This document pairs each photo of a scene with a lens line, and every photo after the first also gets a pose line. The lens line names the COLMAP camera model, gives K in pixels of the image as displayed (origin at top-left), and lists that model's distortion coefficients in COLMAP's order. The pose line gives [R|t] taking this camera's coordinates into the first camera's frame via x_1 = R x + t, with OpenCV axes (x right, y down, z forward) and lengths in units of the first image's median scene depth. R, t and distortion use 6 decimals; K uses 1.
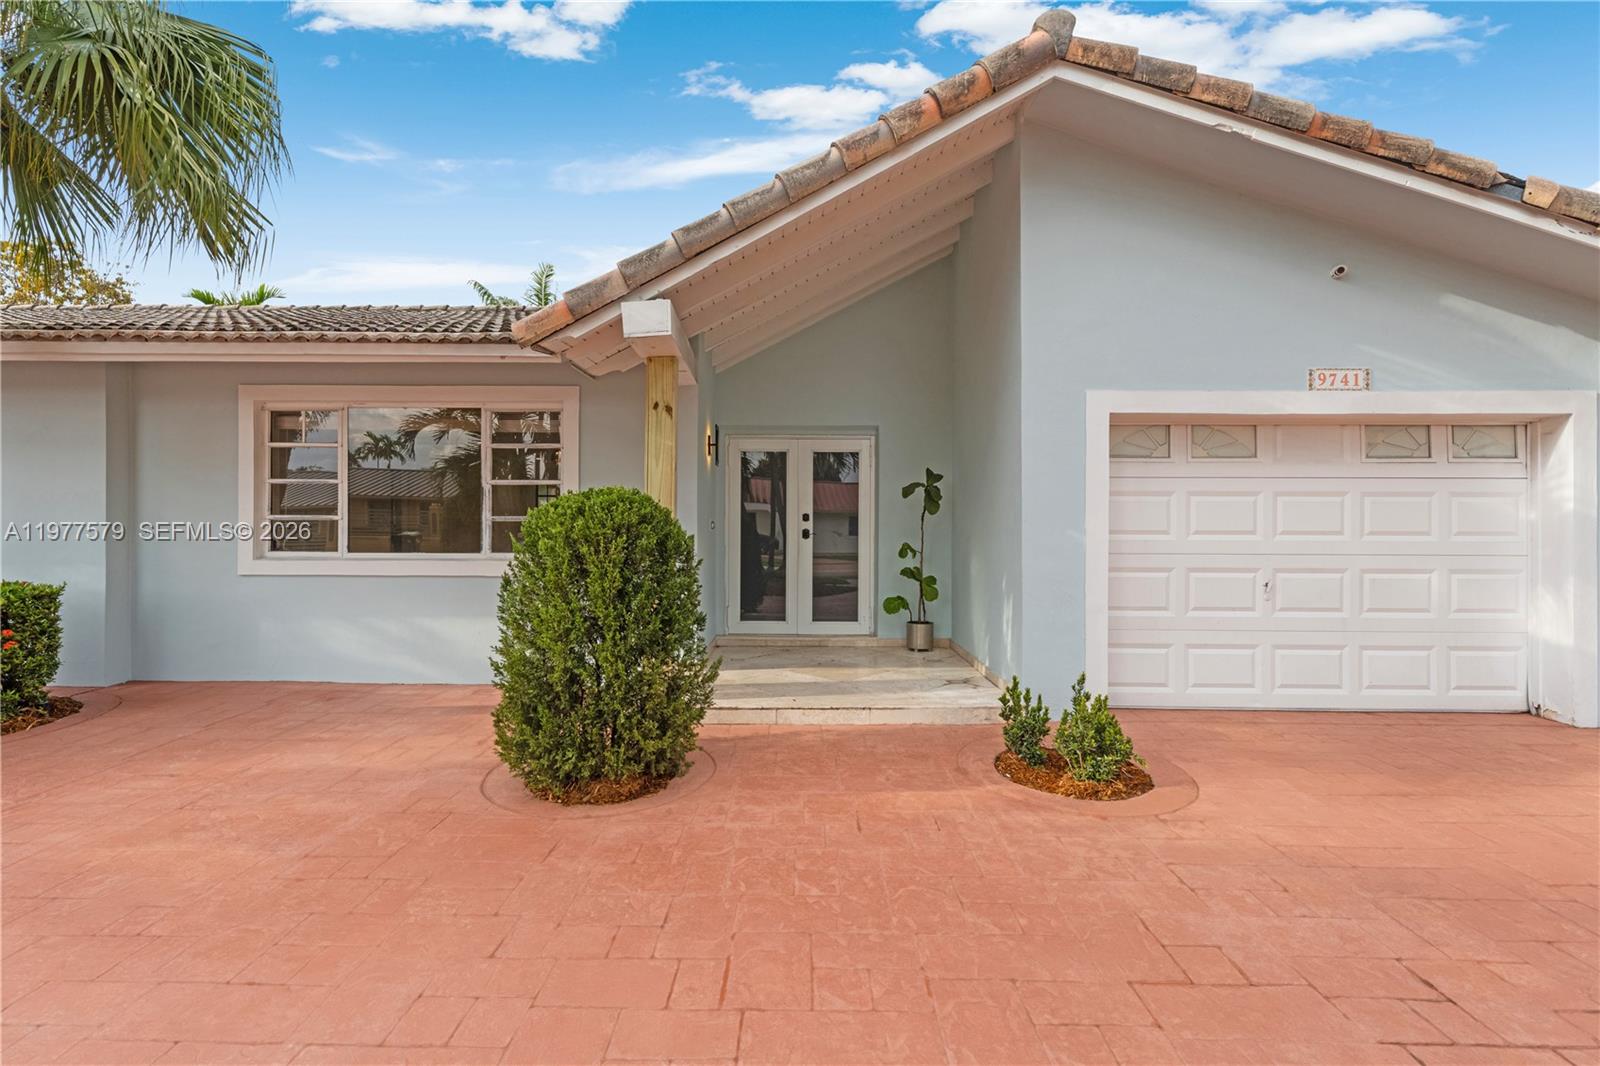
lens RADIAL K [[704.4, 0, 802.0], [0, 704.4, 535.3], [0, 0, 1]] dist [0.000084, -0.000006]
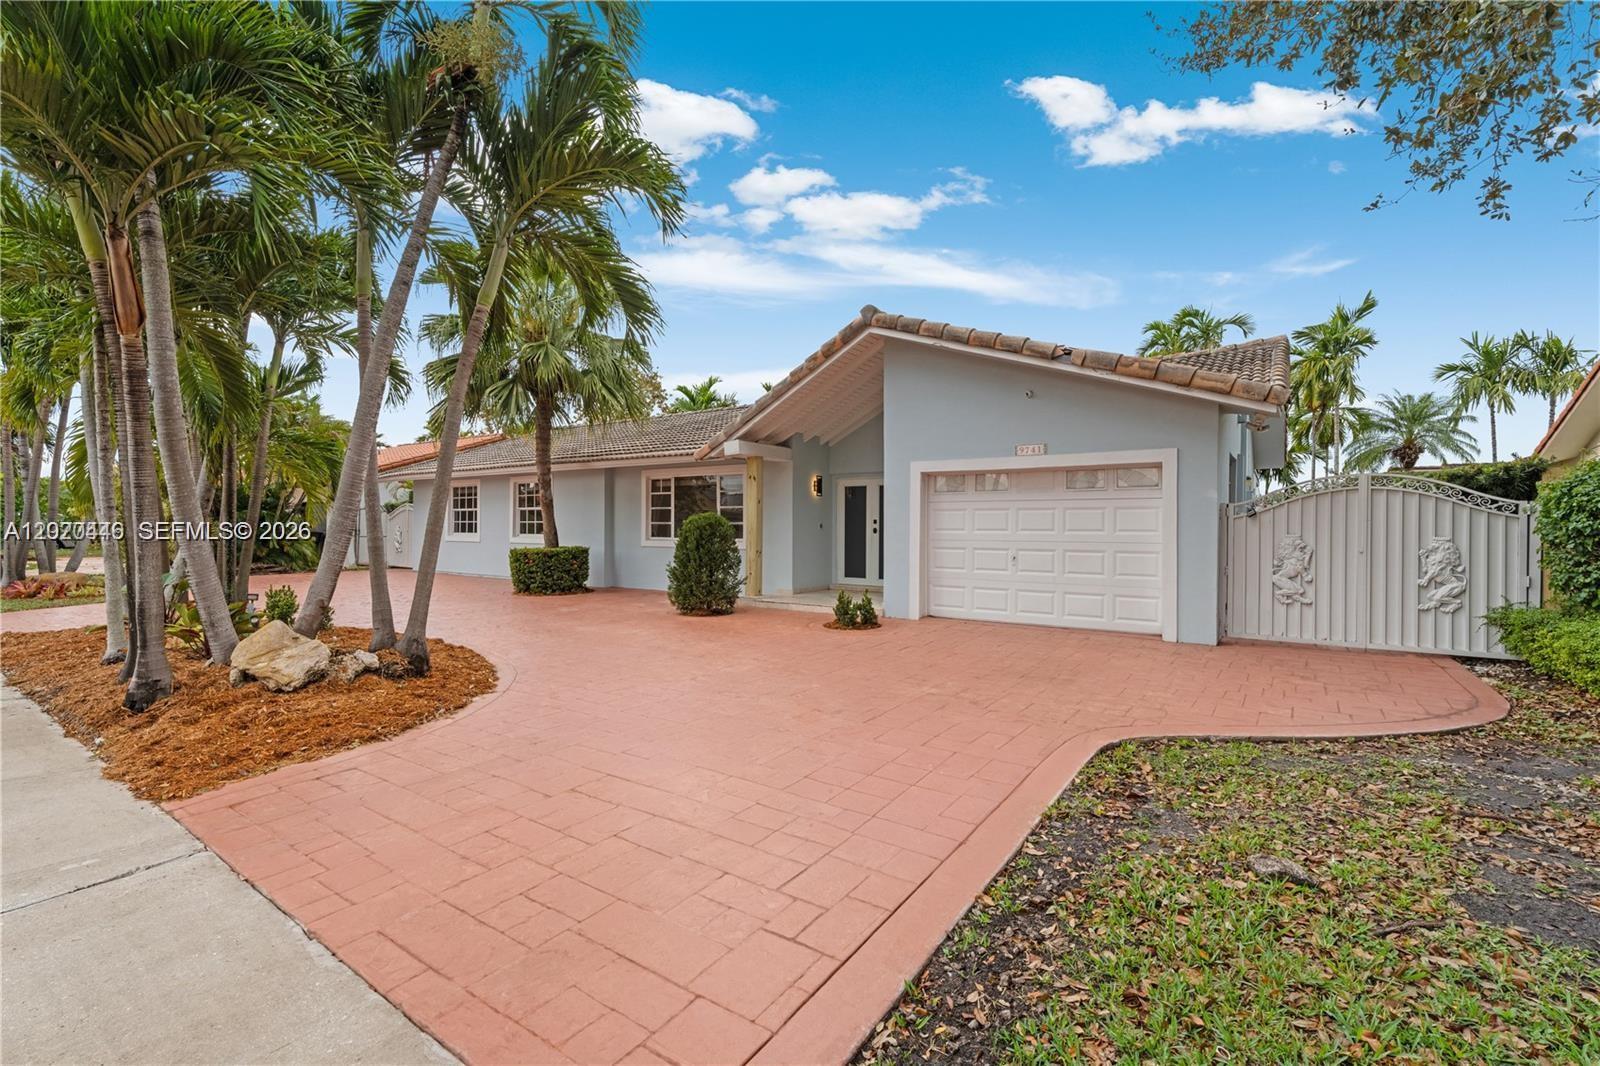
lens RADIAL K [[704.4, 0, 797.4], [0, 704.4, 531.6], [0, 0, 1]] dist [0.000084, -0.000006]
pose [[0.826453, 0.003251, -0.562996, 1.240606], [-0.005984, 0.999978, -0.003009, 0.009694], [0.562974, 0.005856, 0.826454, -0.877513]]
